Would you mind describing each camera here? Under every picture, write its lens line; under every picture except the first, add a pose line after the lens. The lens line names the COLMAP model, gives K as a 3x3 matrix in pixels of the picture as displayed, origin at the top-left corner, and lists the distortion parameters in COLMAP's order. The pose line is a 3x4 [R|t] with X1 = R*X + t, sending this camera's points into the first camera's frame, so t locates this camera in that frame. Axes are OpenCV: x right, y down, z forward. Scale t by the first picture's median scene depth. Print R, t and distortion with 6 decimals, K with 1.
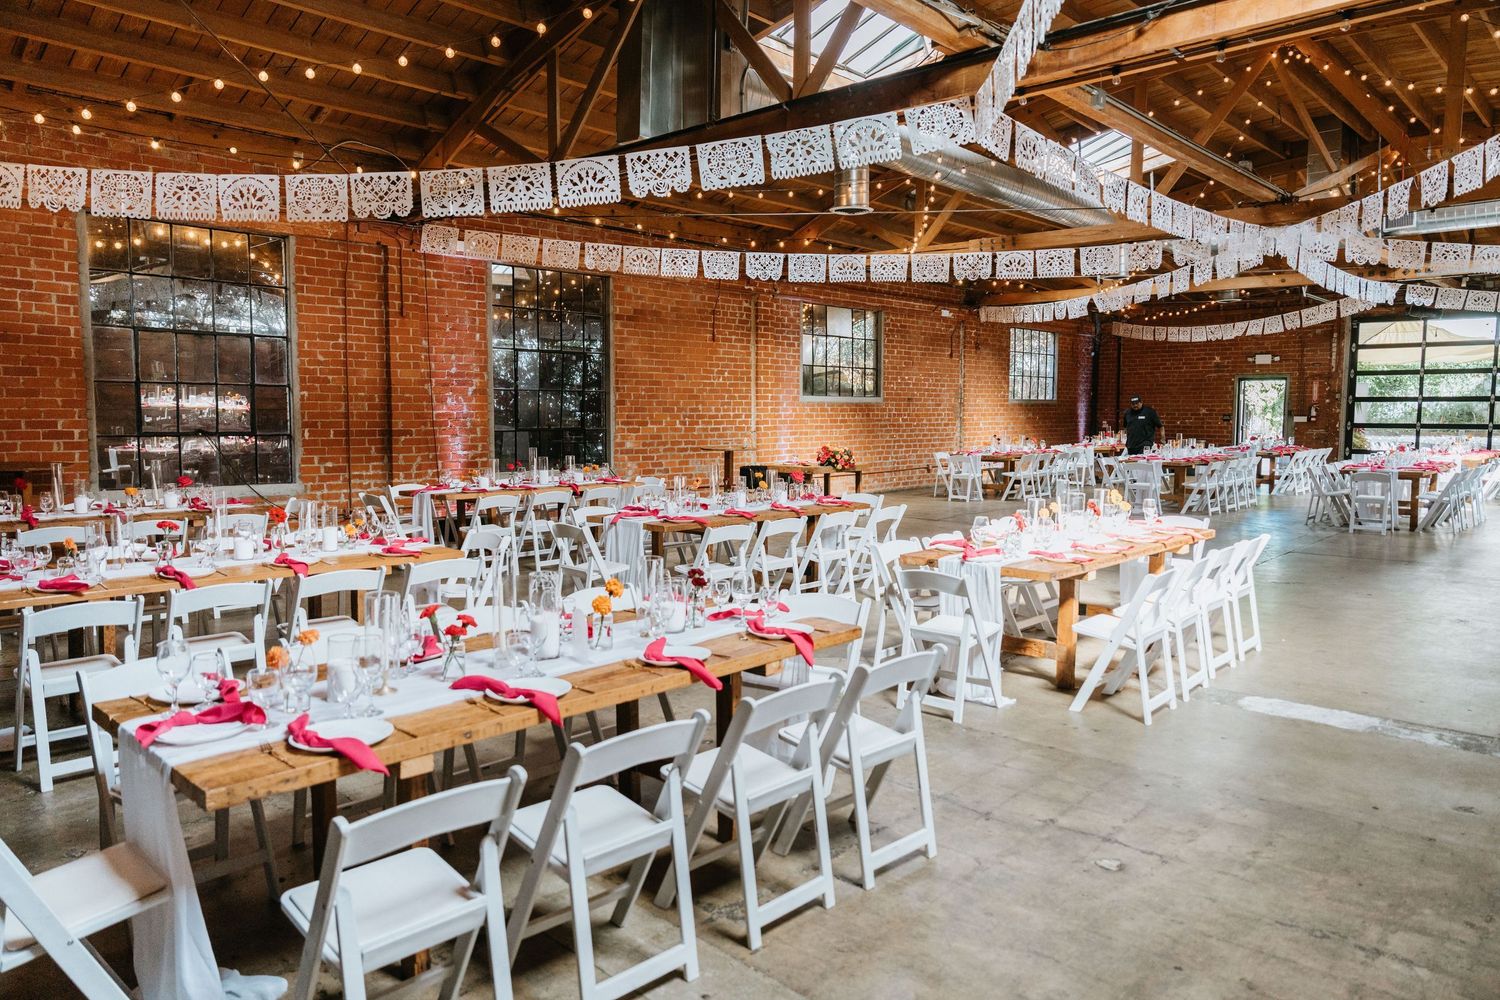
lens RADIAL K [[1010.0, 0, 752.5], [0, 1010.0, 499.8], [0, 0, 1]] dist [-0.016522, 0.019253]
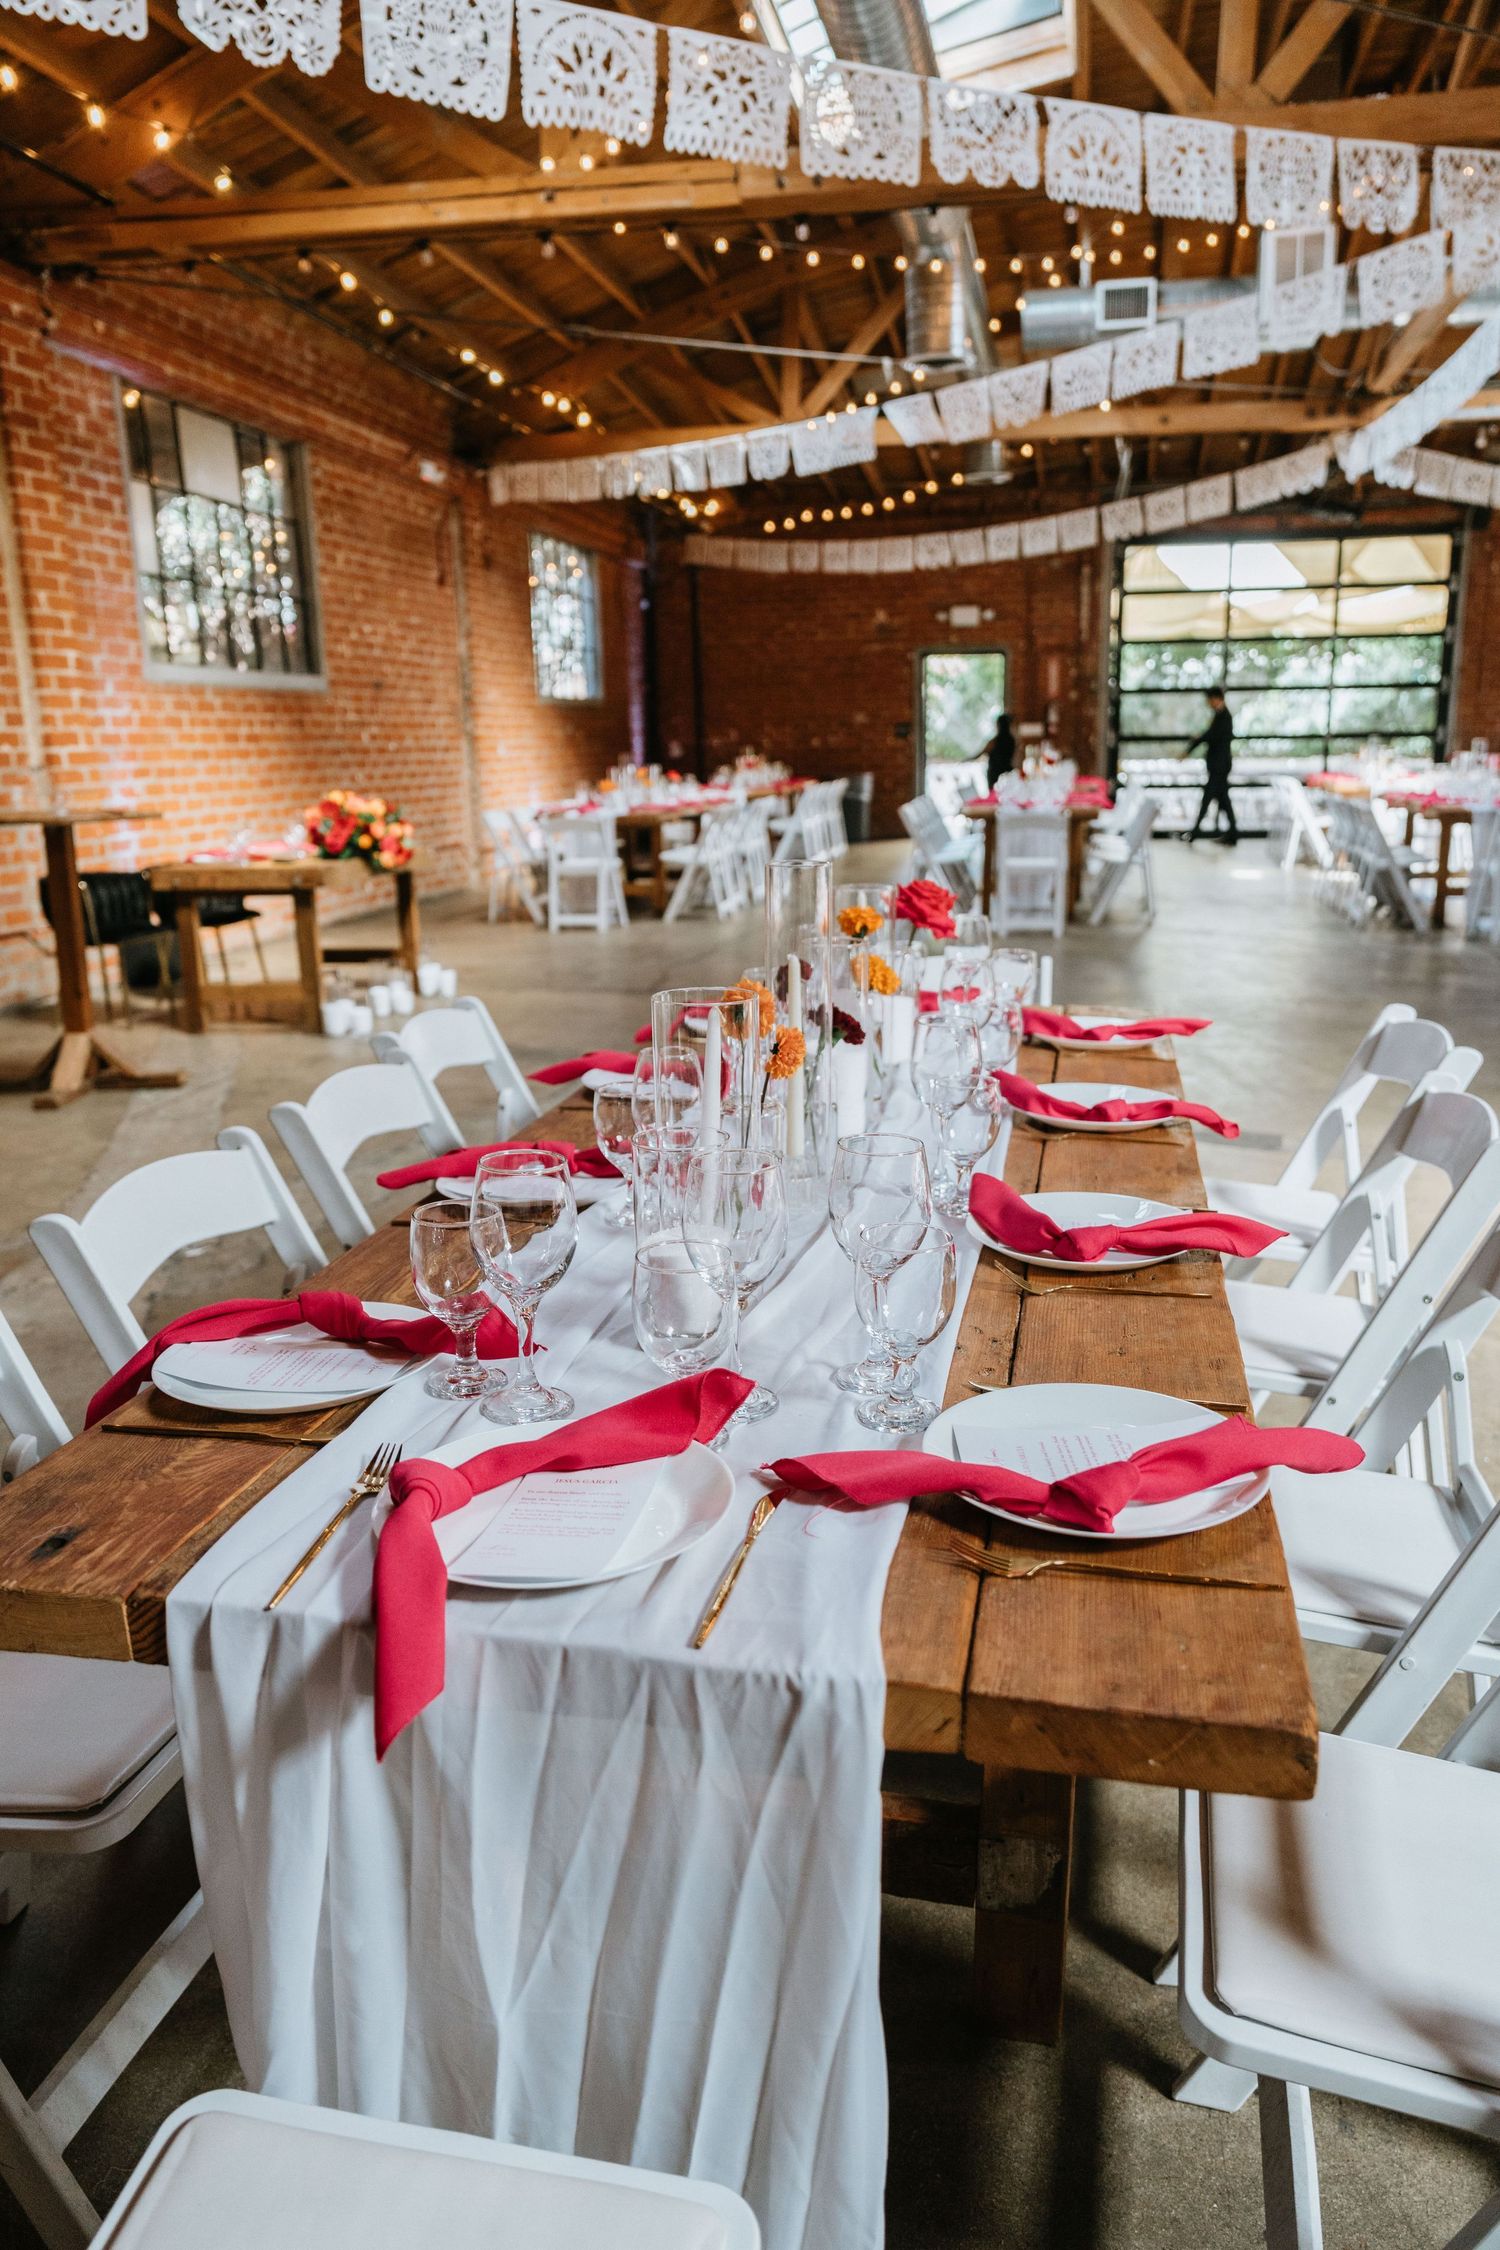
lens RADIAL K [[1593.9, 0, 760.1], [0, 1593.9, 1177.9], [0, 0, 1]] dist [-0.008126, 0.001822]
pose [[0.851994, -0.153649, 0.500498, -0.072093], [0.065939, 0.979846, 0.188558, -0.016468], [-0.519382, -0.127648, 0.844955, 0.378918]]
